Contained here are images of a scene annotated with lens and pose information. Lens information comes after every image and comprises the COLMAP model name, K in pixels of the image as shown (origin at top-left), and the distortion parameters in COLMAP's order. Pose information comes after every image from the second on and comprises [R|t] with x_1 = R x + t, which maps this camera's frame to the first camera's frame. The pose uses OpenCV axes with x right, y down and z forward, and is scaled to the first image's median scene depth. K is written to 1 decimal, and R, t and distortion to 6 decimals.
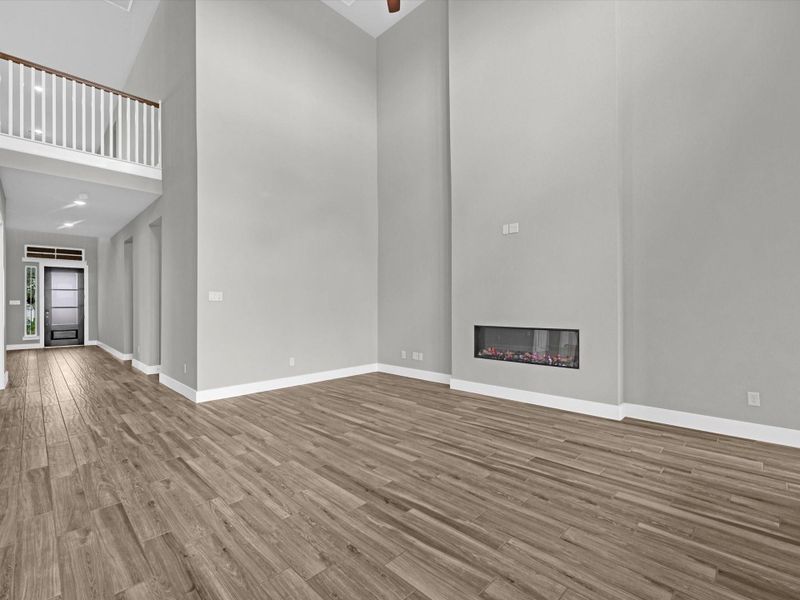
lens RADIAL K [[366.2, 0, 398.8], [0, 366.2, 300.1], [0, 0, 1]] dist [-0.002749, -0.001114]
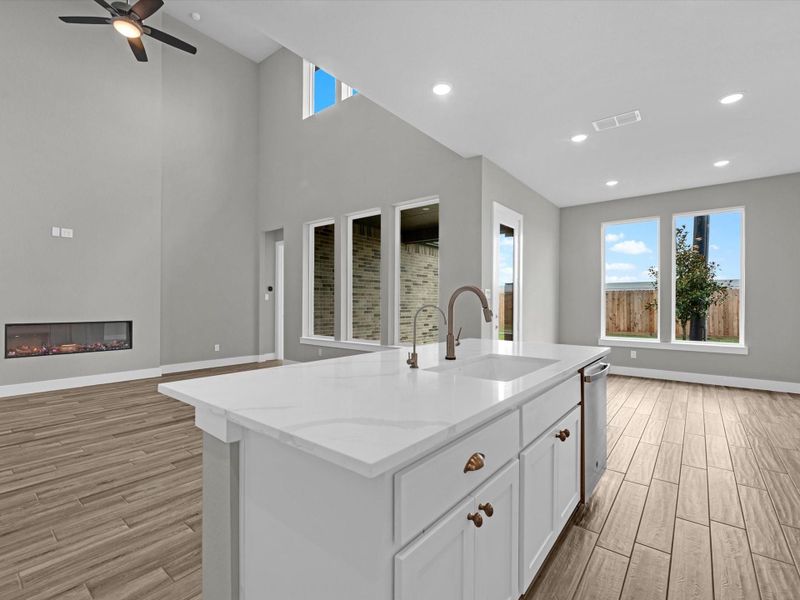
lens RADIAL K [[366.2, 0, 400.9], [0, 366.2, 302.6], [0, 0, 1]] dist [-0.002749, -0.001114]
pose [[-0.117526, 0.008951, 0.993029, -1.359187], [-0.019381, 0.999748, -0.011305, 0.008338], [-0.992881, -0.020575, -0.117323, 0.185148]]
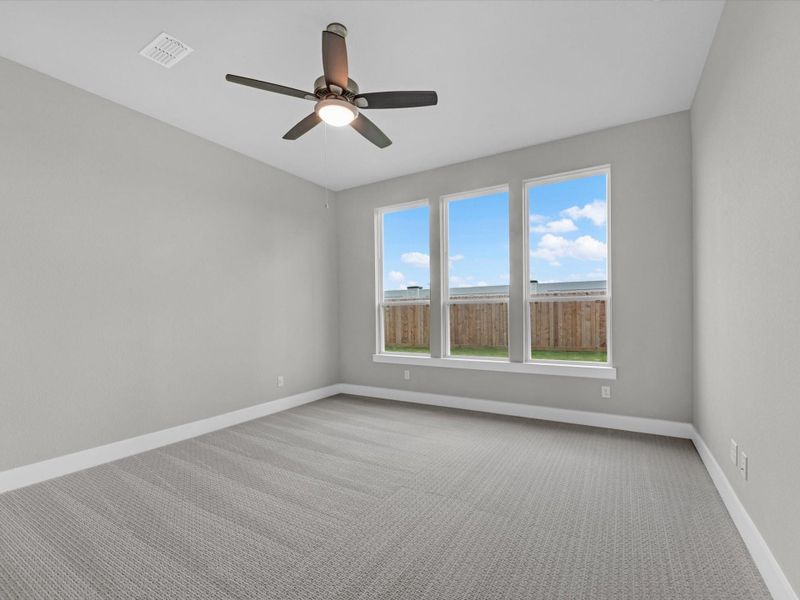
lens RADIAL K [[366.2, 0, 387.7], [0, 366.2, 308.9], [0, 0, 1]] dist [-0.002749, -0.001114]
pose [[-0.215402, 0.011034, 0.976463, -1.030614], [-0.003509, 0.999921, -0.012073, -0.022639], [-0.976519, -0.006027, -0.215346, -0.958372]]
